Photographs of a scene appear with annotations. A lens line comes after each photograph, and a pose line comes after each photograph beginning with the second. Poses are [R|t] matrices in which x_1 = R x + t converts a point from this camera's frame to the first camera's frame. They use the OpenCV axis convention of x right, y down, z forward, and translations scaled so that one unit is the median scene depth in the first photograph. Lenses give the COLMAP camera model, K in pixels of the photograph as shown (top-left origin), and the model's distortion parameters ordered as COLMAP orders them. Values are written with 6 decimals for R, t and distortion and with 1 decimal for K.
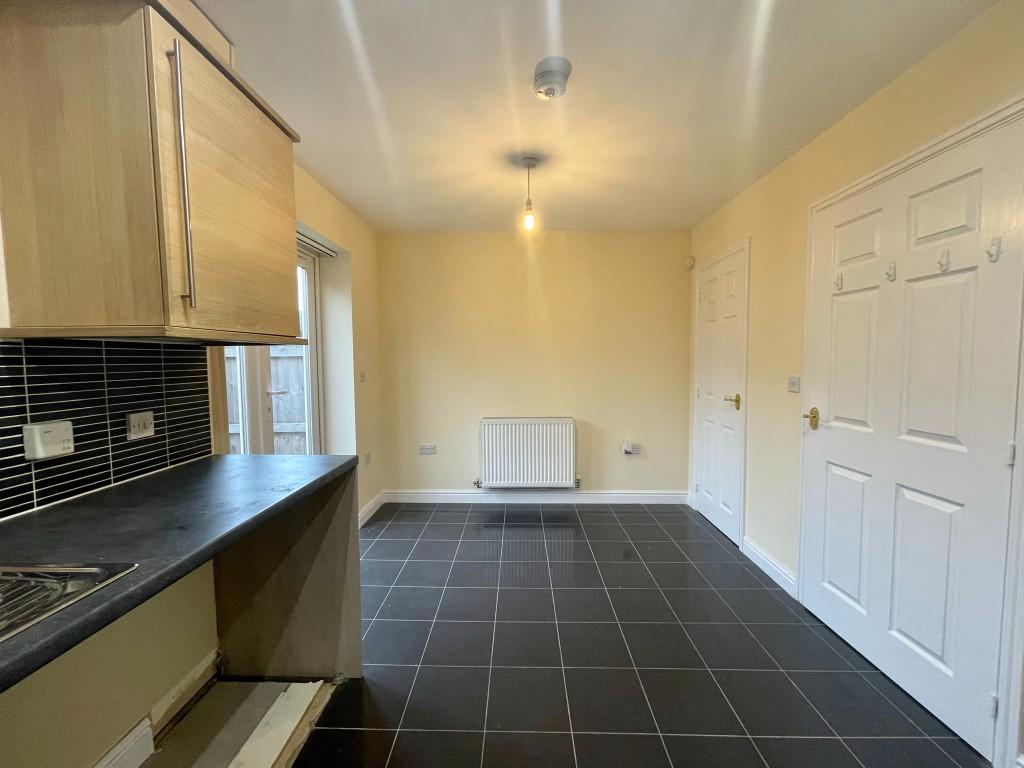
lens RADIAL K [[413.4, 0, 510.1], [0, 413.4, 383.6], [0, 0, 1]] dist [-0.007243, 0.002791]
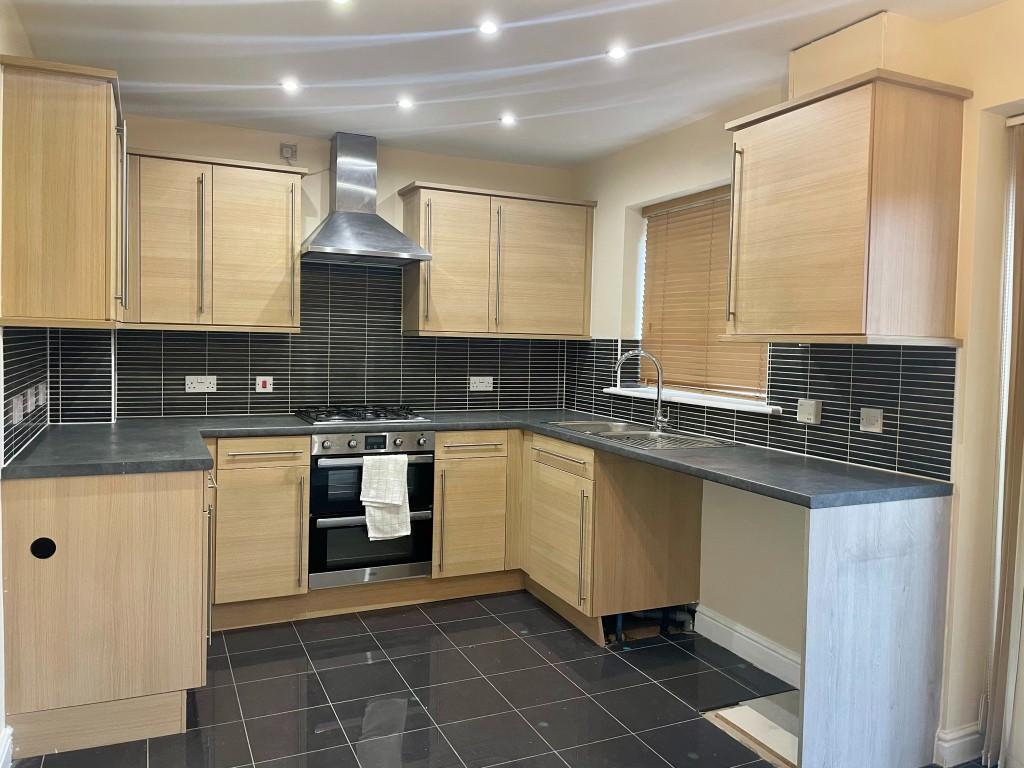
lens RADIAL K [[780.2, 0, 518.5], [0, 780.2, 382.5], [0, 0, 1]] dist [0.051335, -0.050854]
pose [[-0.893534, 0.011660, -0.448844, 0.879134], [-0.042497, 0.992979, 0.110396, -0.190619], [0.446979, 0.117718, -0.886765, 2.453434]]
